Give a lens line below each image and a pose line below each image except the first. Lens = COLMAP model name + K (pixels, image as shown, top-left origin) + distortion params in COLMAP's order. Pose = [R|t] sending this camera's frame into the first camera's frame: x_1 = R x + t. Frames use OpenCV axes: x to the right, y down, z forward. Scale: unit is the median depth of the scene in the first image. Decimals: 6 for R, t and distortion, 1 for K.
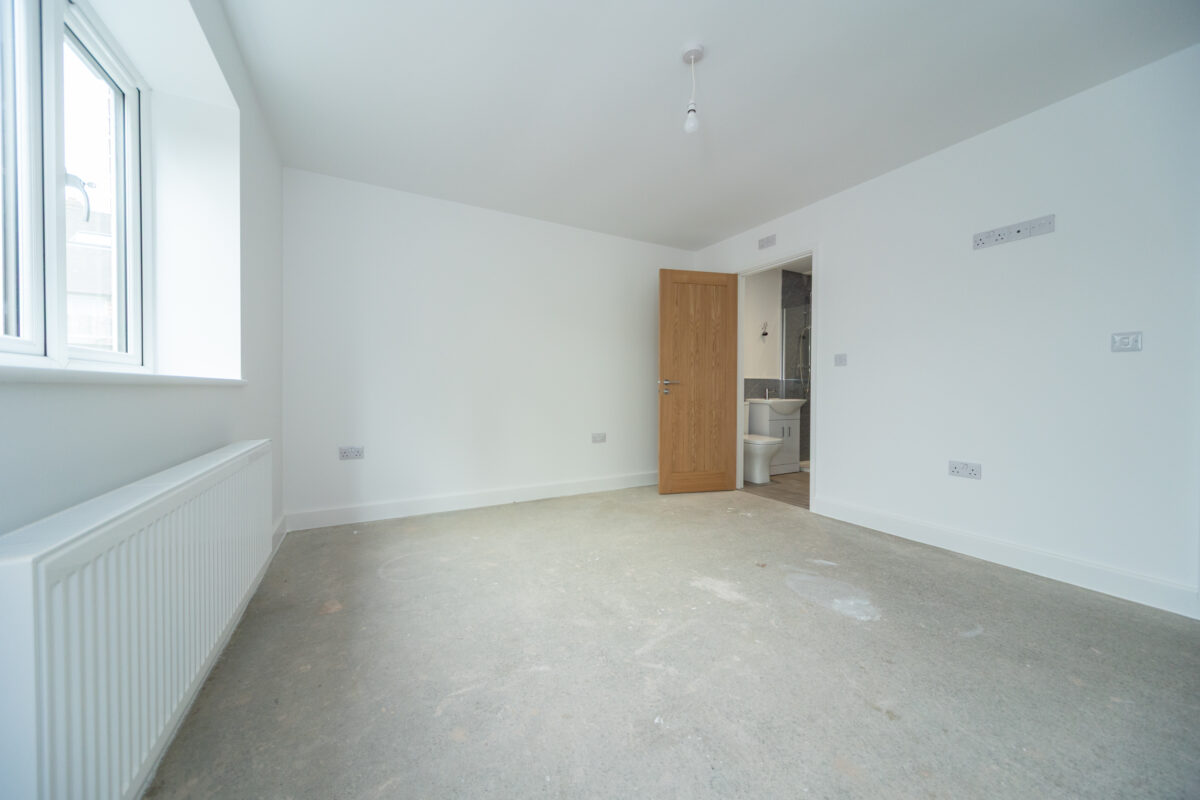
lens RADIAL K [[429.5, 0, 597.9], [0, 429.5, 396.2], [0, 0, 1]] dist [-0.001630, -0.000418]
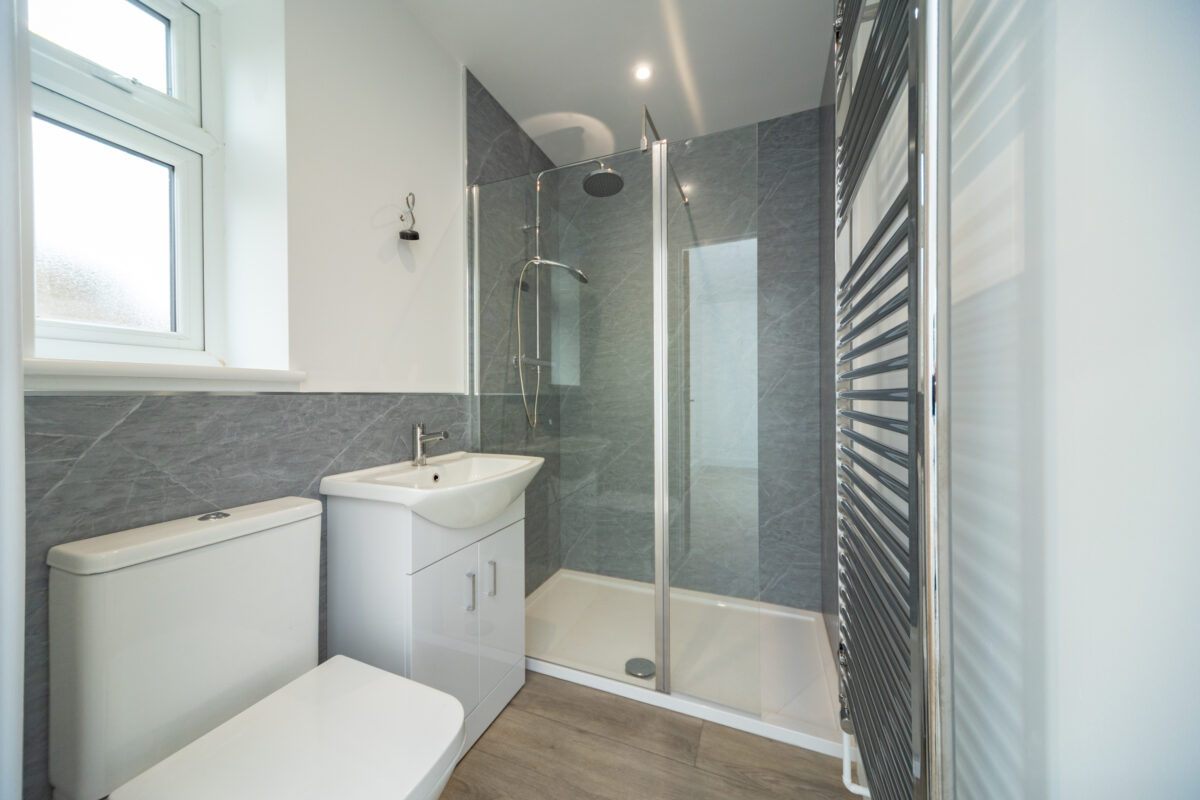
lens RADIAL K [[411.2, 0, 599.3], [0, 411.2, 399.7], [0, 0, 1]] dist [0.001614, -0.000006]
pose [[0.780733, -0.007005, 0.624825, 0.332542], [0.015313, 0.999851, -0.007924, -0.032413], [-0.624677, 0.015755, 0.780725, 0.745427]]
